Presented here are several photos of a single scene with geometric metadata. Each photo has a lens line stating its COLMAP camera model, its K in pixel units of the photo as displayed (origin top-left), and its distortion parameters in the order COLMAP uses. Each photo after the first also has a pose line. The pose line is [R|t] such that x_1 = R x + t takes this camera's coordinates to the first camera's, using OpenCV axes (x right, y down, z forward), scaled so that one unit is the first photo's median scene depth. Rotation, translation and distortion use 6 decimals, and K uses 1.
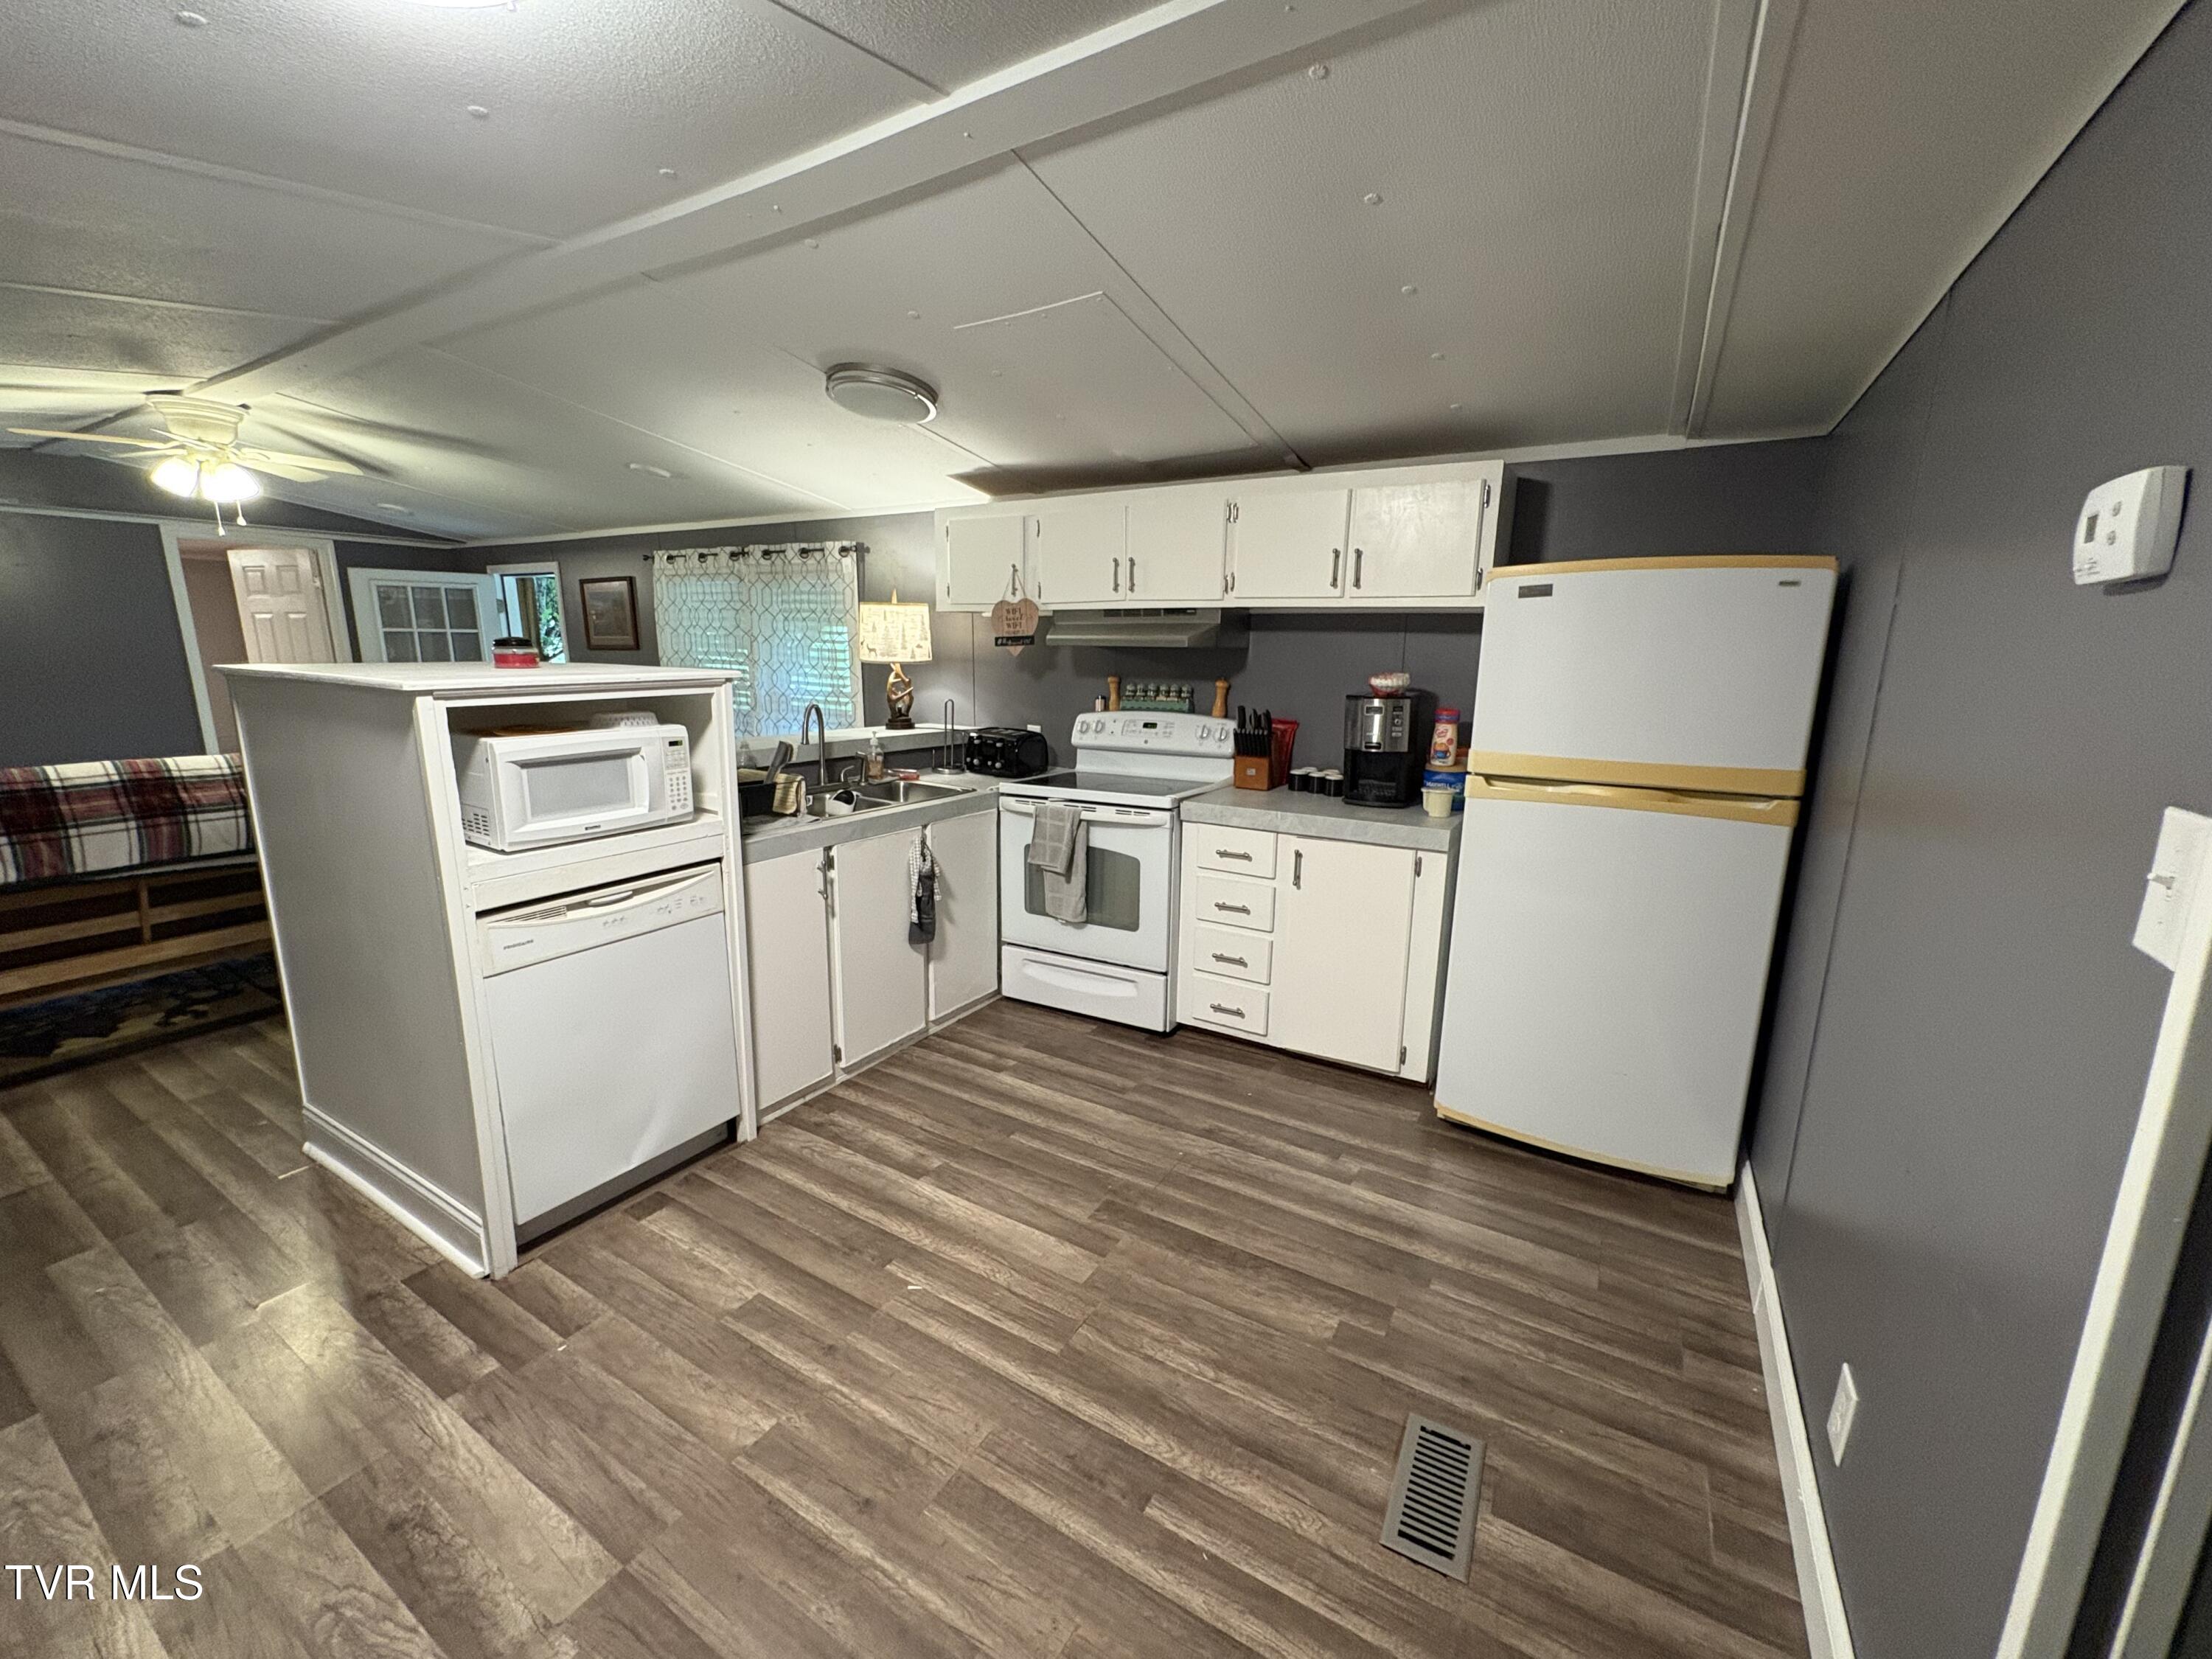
lens RADIAL K [[878.2, 0, 1113.3], [0, 878.2, 825.3], [0, 0, 1]] dist [-0.000177, -0.000014]
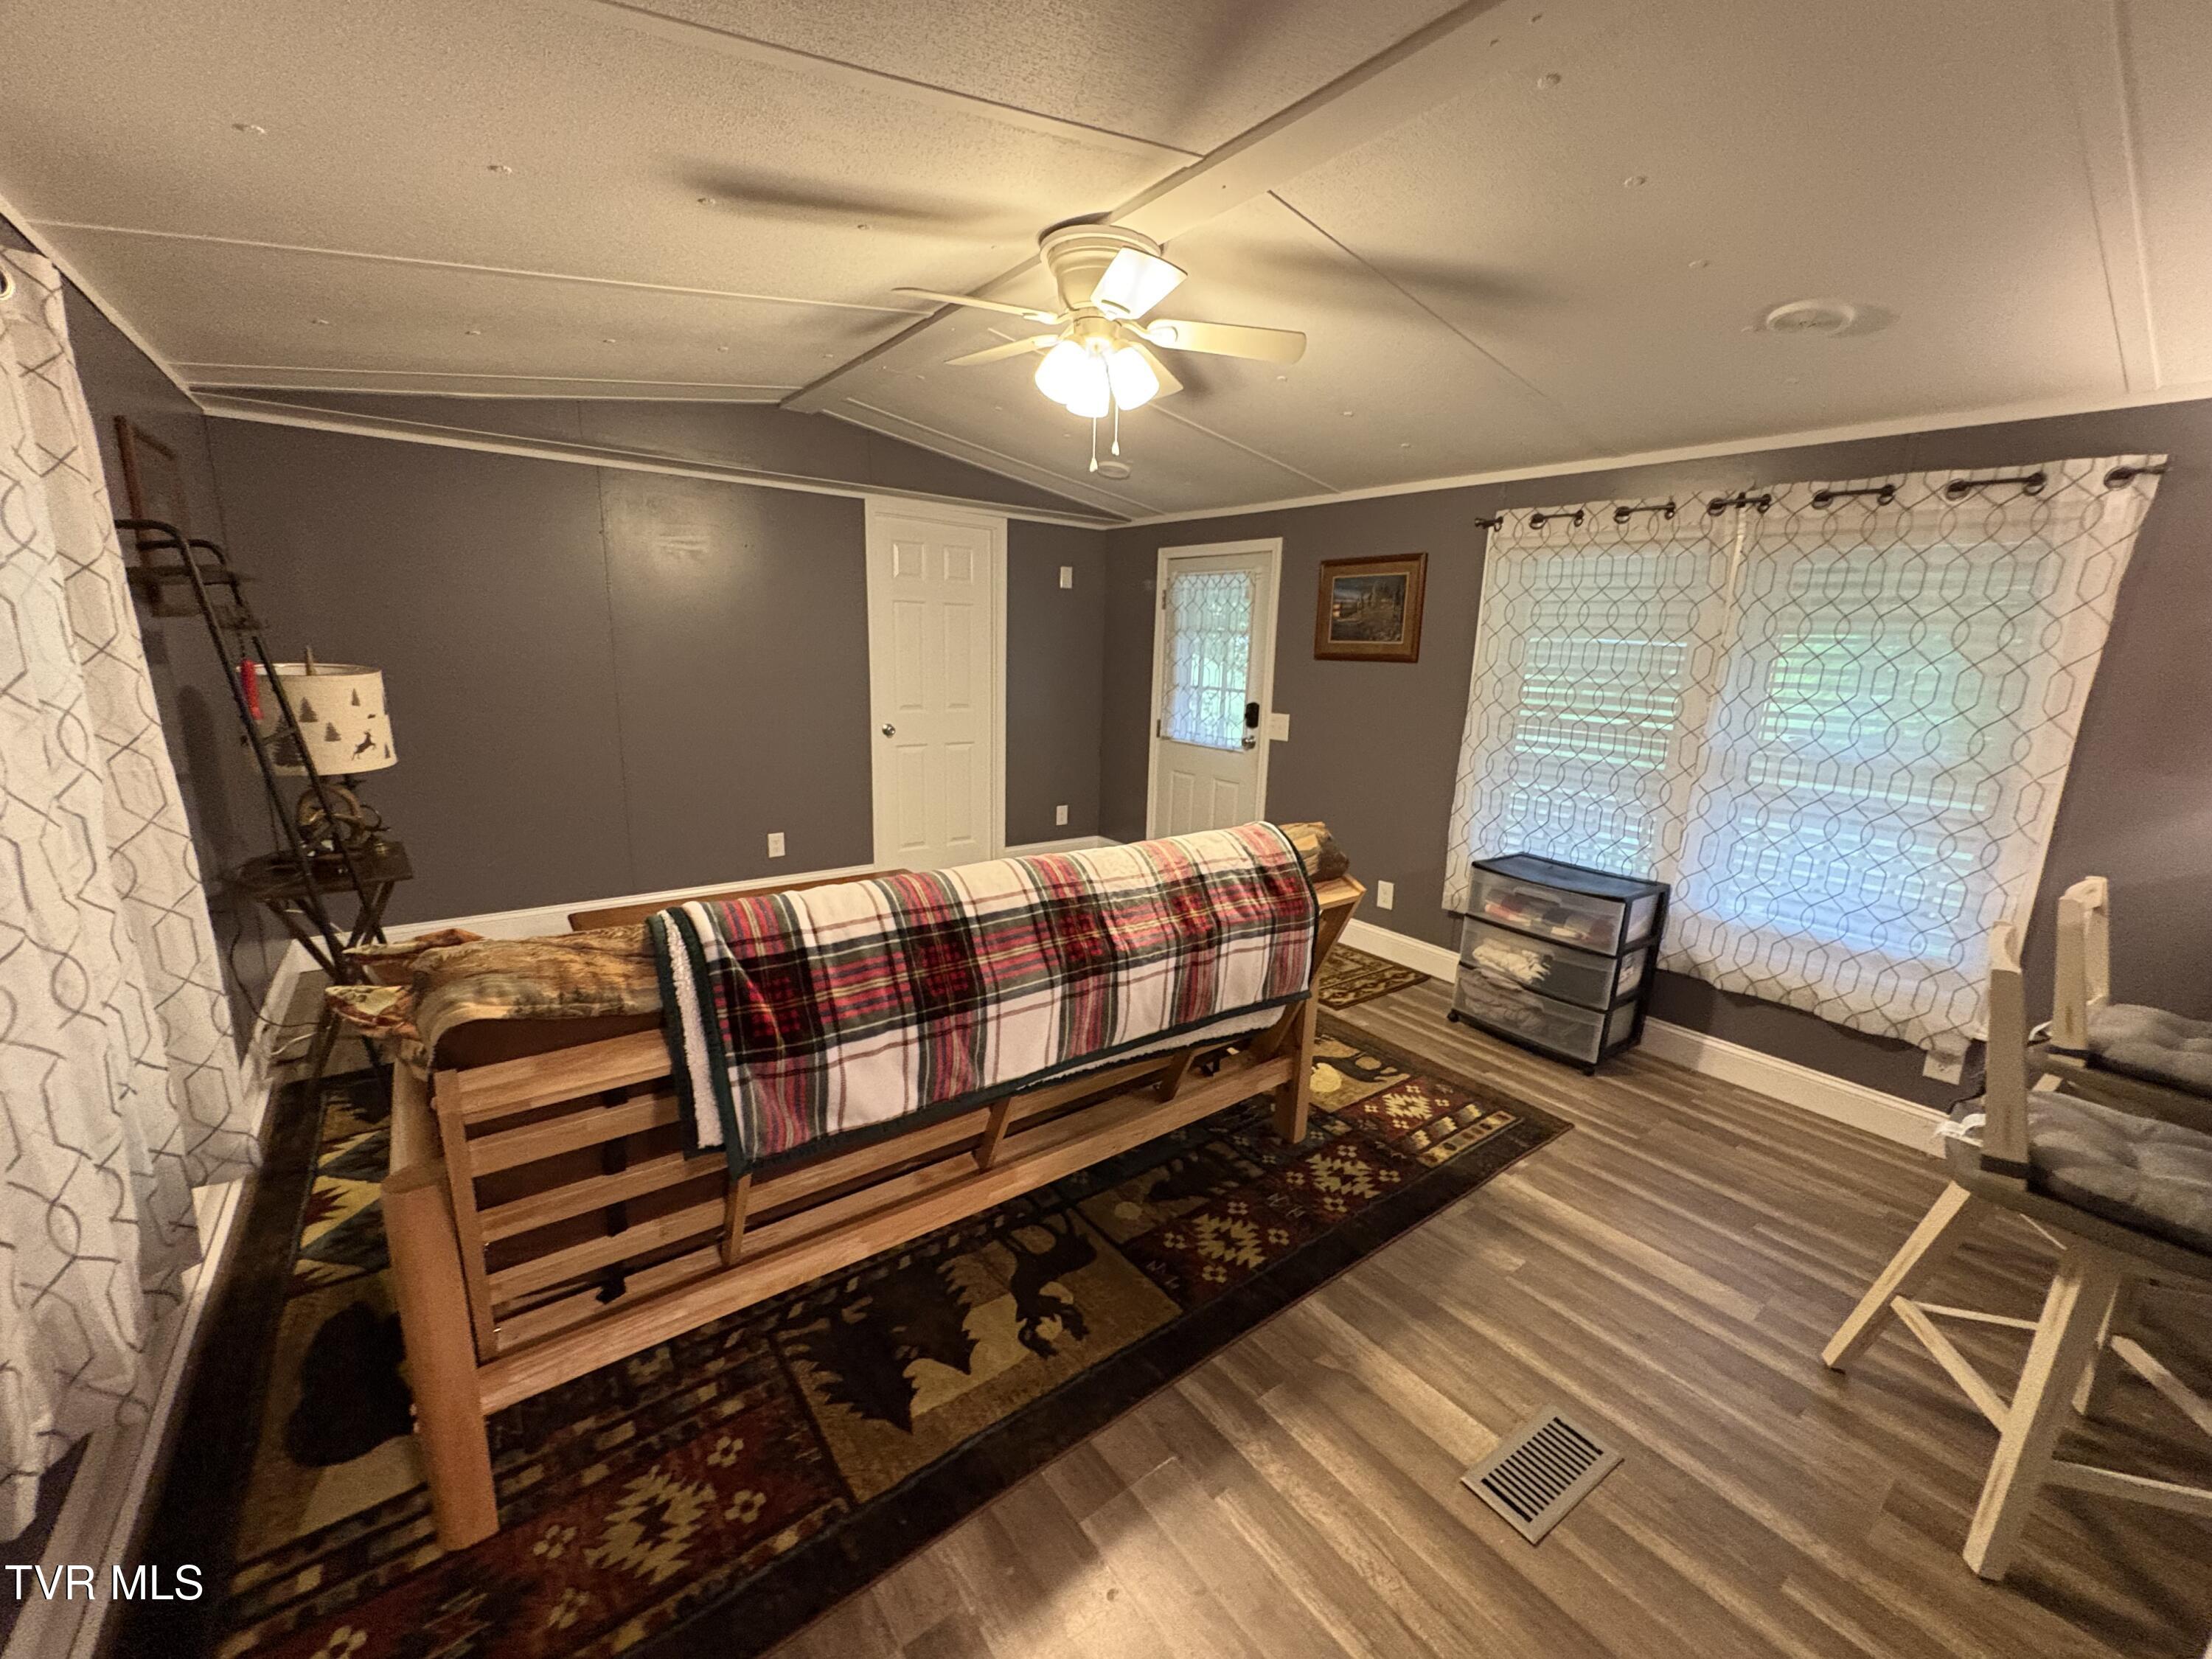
lens RADIAL K [[878.2, 0, 1111.9], [0, 878.2, 821.7], [0, 0, 1]] dist [-0.000177, -0.000014]
pose [[0.929496, 0.093539, -0.356775, -0.990664], [-0.097284, 0.995229, 0.007476, -0.117979], [0.355772, 0.027760, 0.934160, 0.567646]]
